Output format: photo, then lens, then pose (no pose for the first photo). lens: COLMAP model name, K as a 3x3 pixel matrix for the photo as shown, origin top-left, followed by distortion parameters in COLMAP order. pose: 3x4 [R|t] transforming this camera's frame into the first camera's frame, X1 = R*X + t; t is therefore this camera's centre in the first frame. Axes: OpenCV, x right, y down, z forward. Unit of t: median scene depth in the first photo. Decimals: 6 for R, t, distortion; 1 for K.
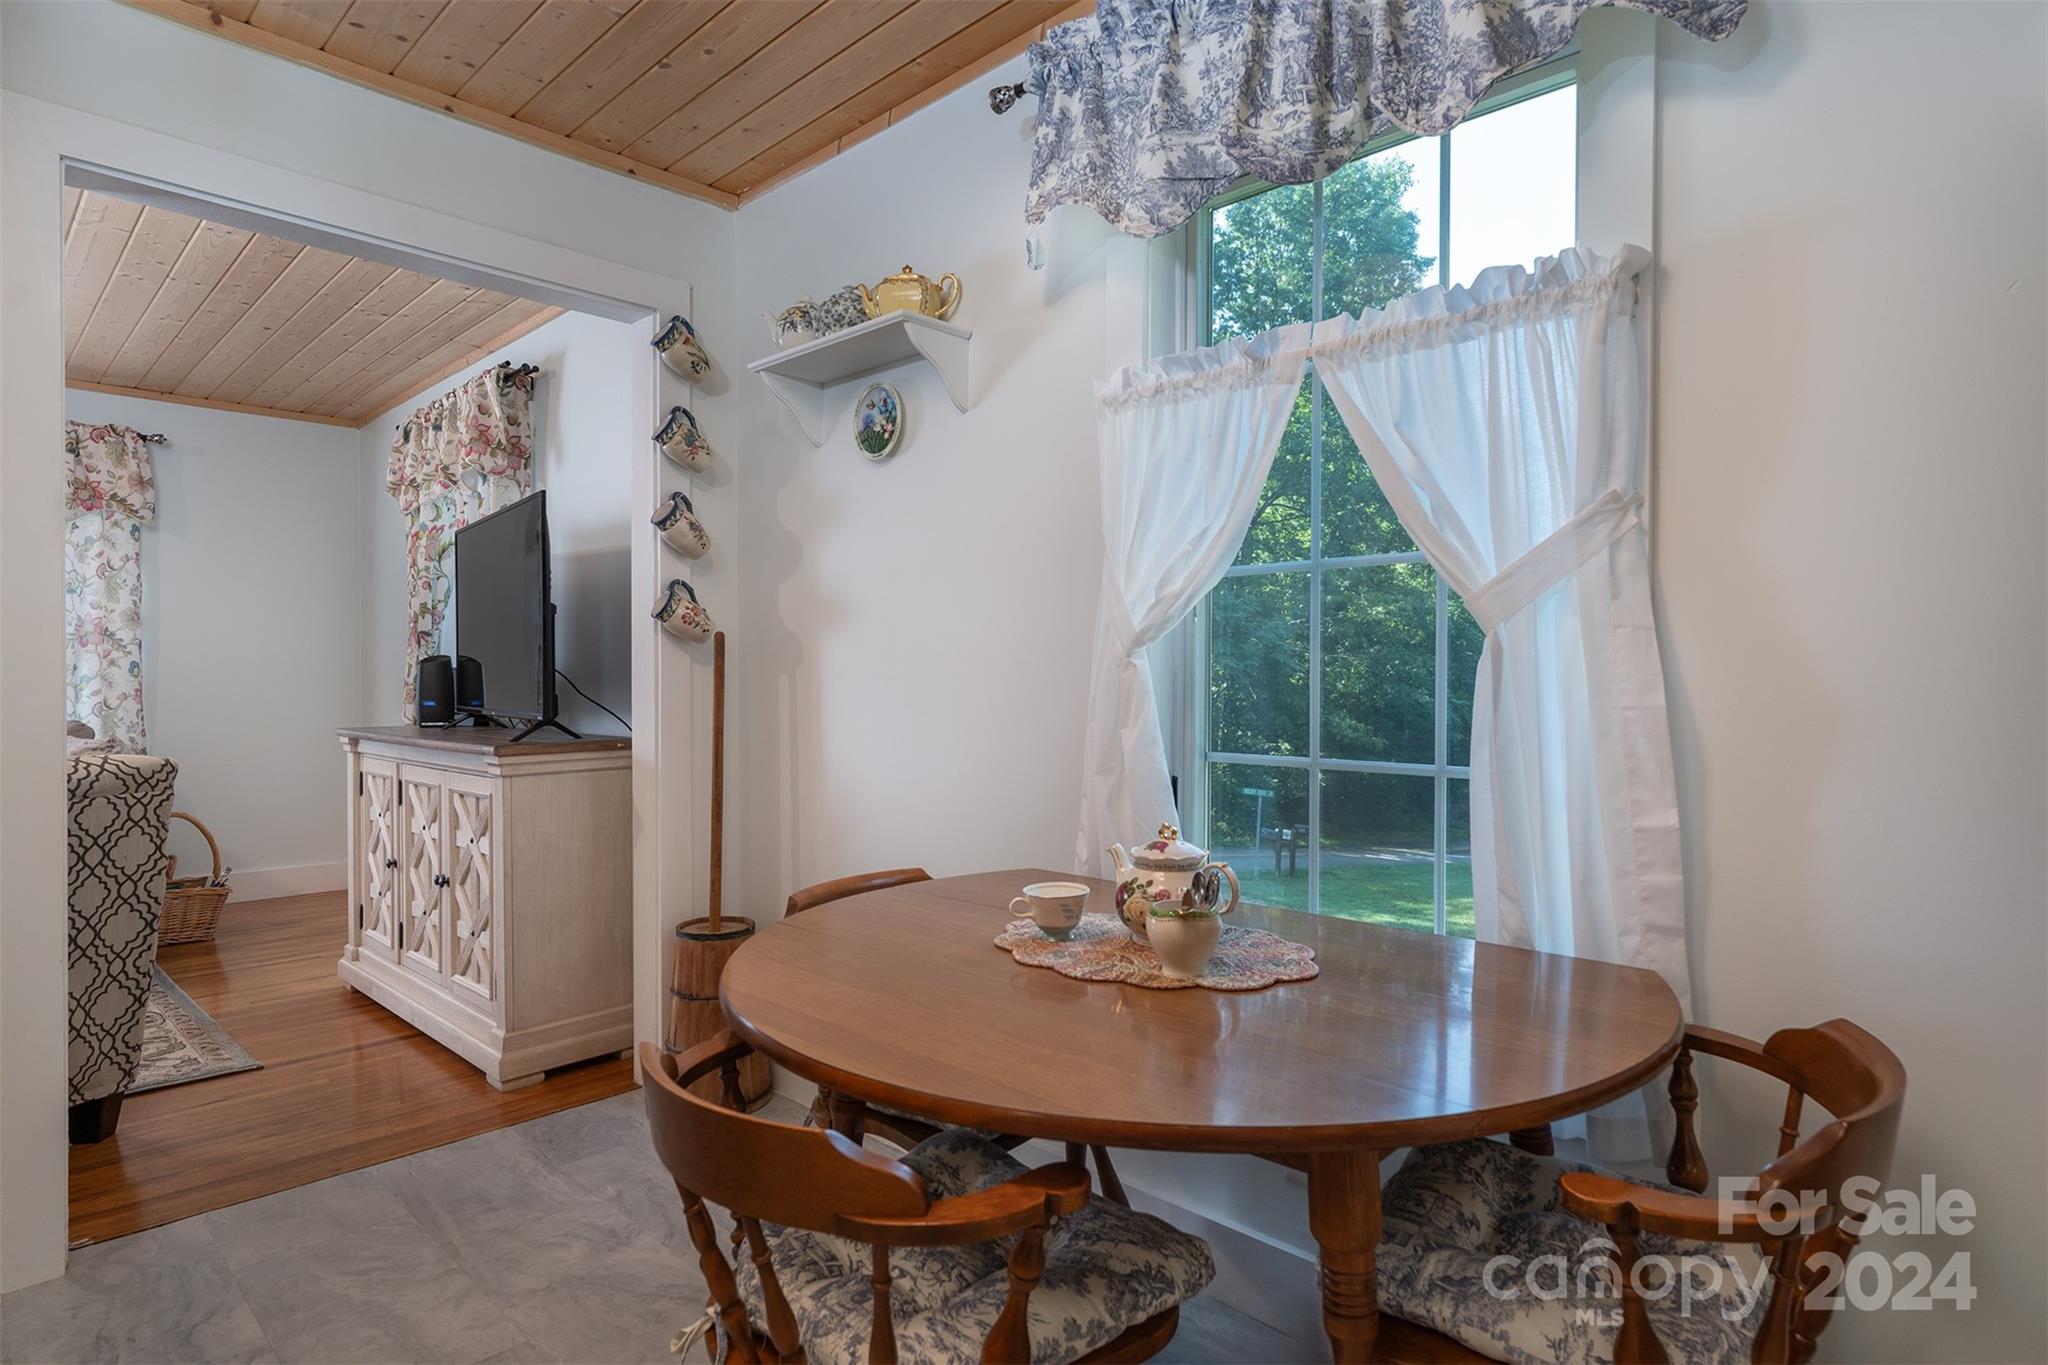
lens RADIAL K [[1094.7, 0, 1081.4], [0, 1094.7, 679.7], [0, 0, 1]] dist [0.000399, -0.001025]
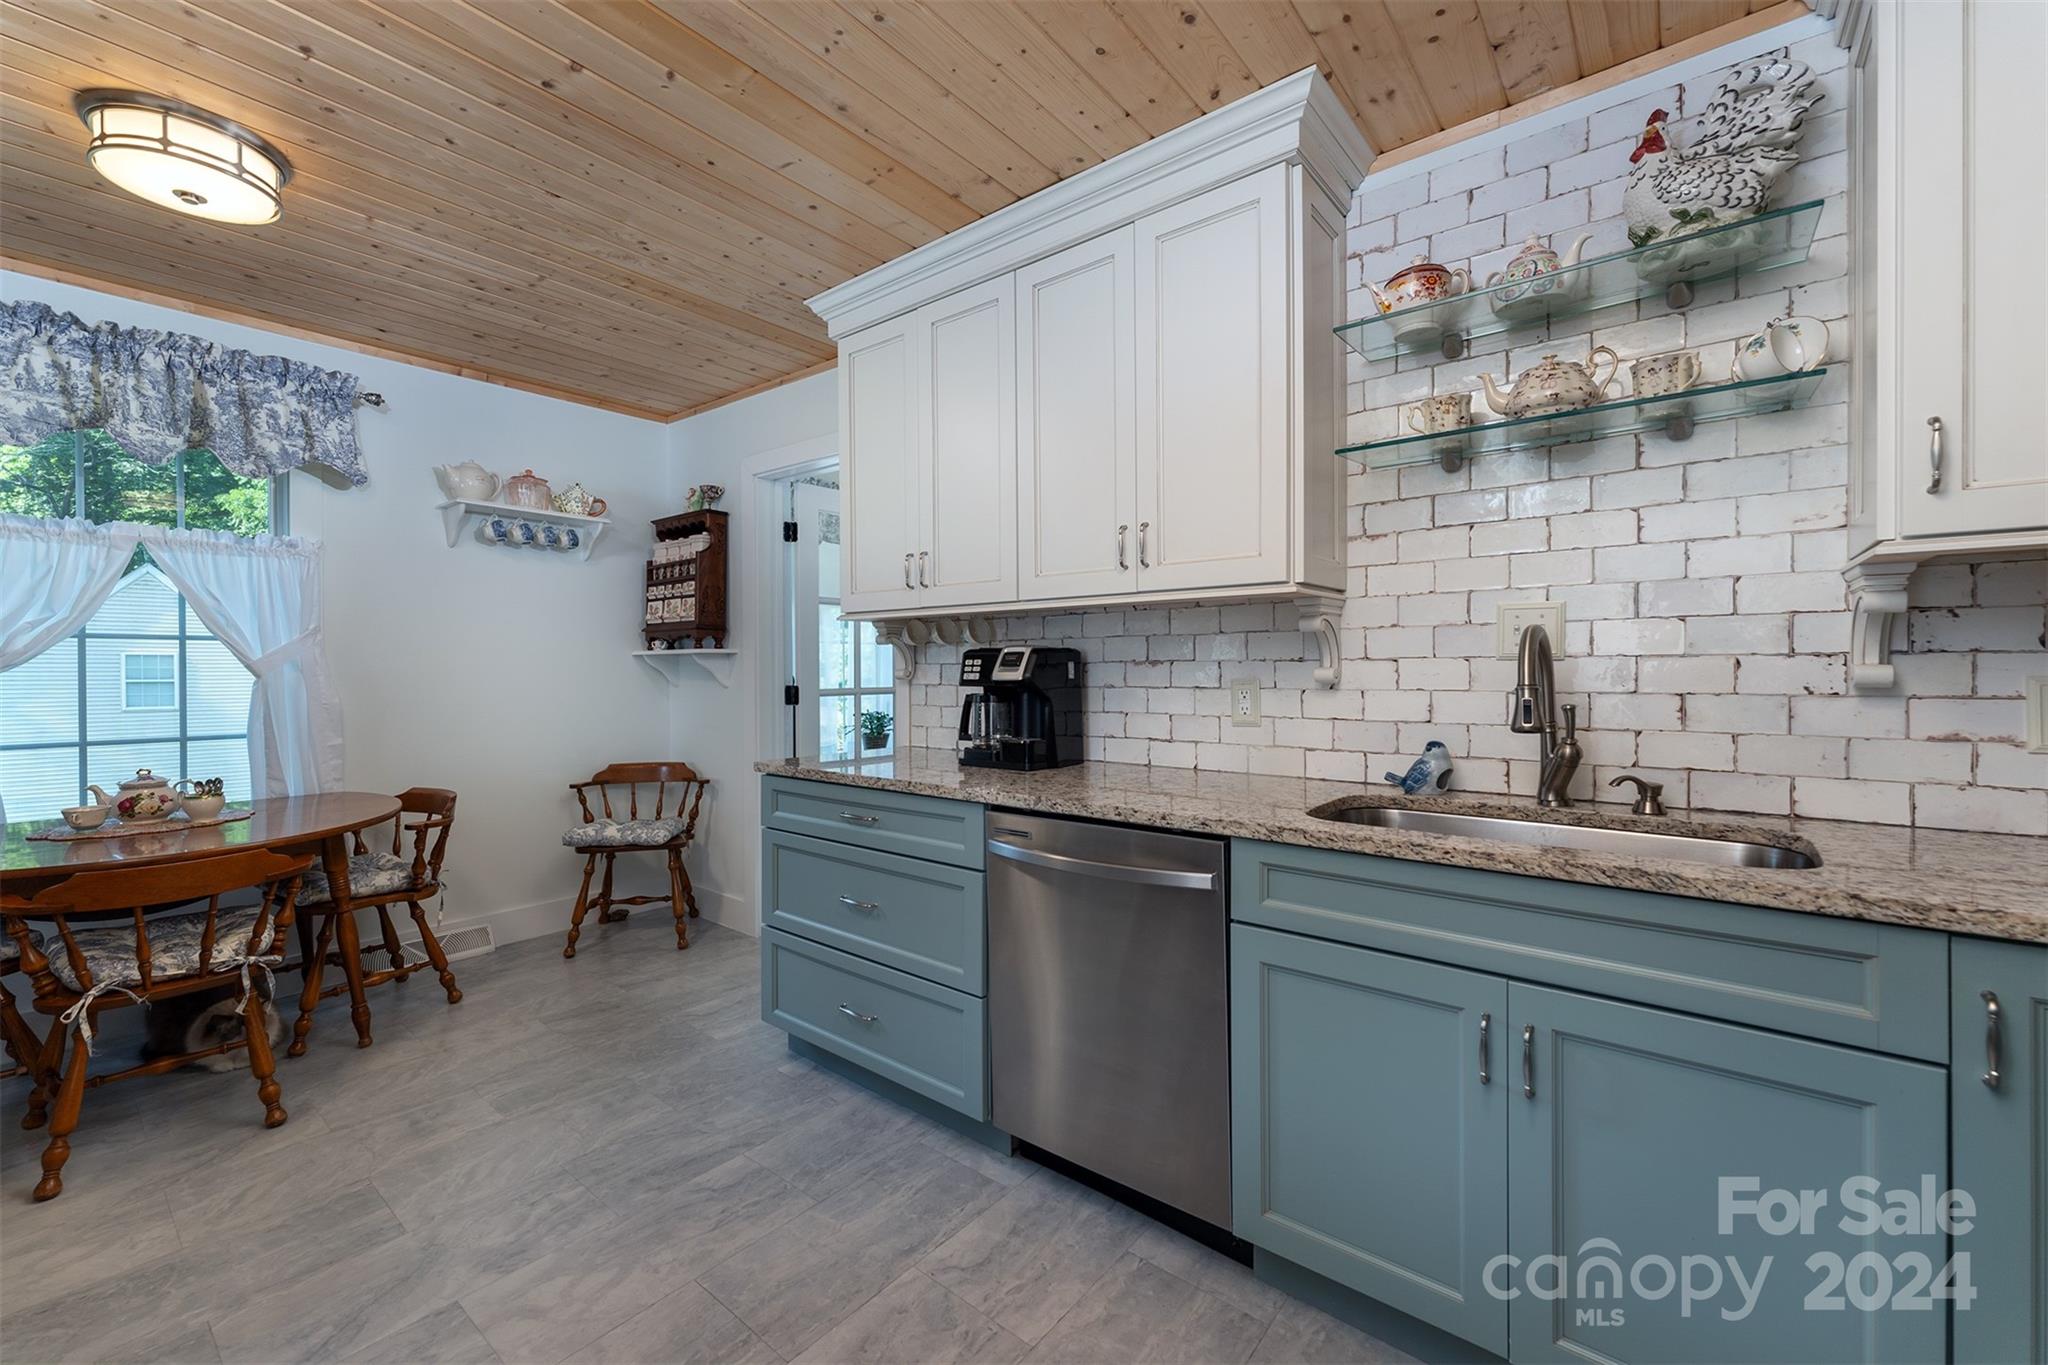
lens RADIAL K [[831.7, 0, 999.1], [0, 831.7, 676.8], [0, 0, 1]] dist [0.000006, 0.000265]
pose [[-0.061244, -0.007683, 0.998093, -0.890462], [0.006856, 0.999944, 0.008118, -0.026212], [-0.998099, 0.007340, -0.061188, -0.313184]]
